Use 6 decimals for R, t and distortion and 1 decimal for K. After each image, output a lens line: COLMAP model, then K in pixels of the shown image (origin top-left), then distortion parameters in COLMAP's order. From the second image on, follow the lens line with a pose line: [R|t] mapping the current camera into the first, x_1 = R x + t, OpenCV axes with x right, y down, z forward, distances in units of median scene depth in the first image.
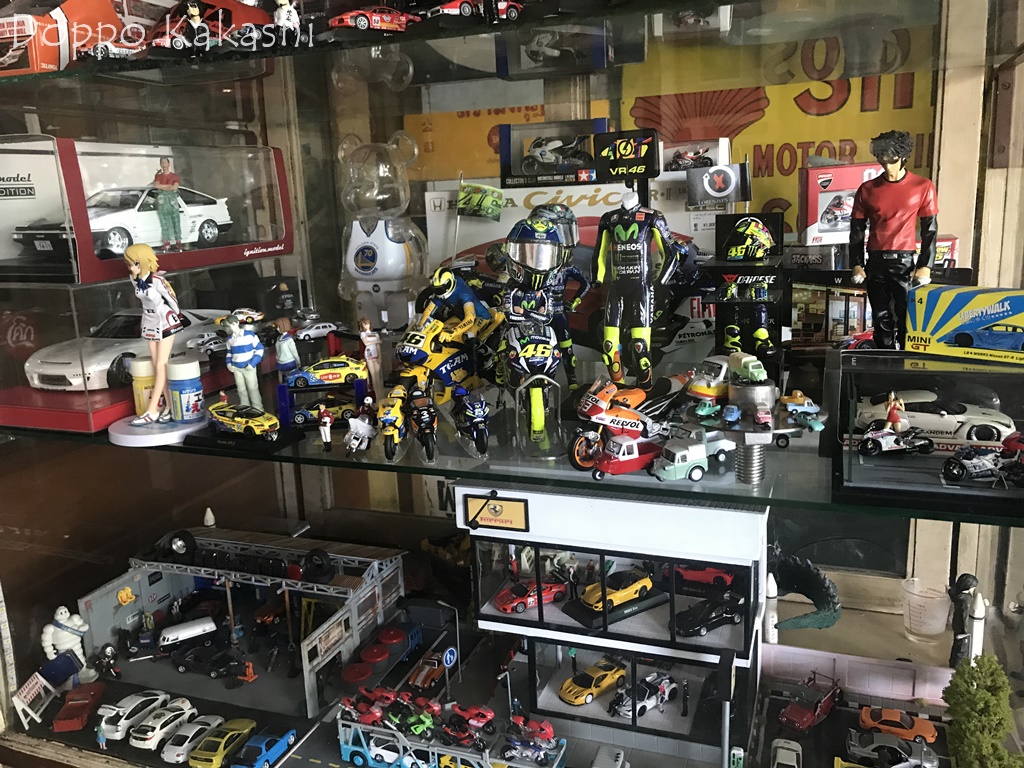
lens RADIAL K [[838.2, 0, 507.9], [0, 838.2, 387.3], [0, 0, 1]] dist [0.040585, -0.065018]
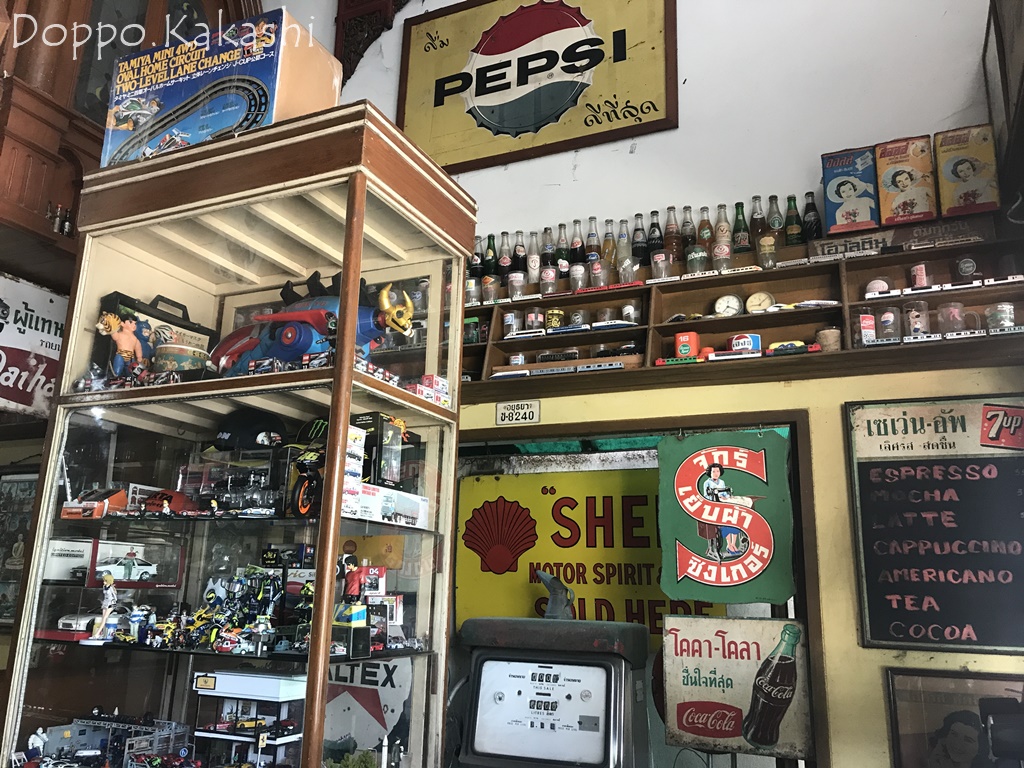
lens RADIAL K [[817.2, 0, 471.5], [0, 817.2, 406.1], [0, 0, 1]] dist [0.135722, -0.174976]
pose [[0.992955, 0.060769, -0.101722, 1.010506], [-0.098963, 0.897438, -0.429896, 0.401889], [0.065165, 0.436935, 0.897130, -1.684671]]
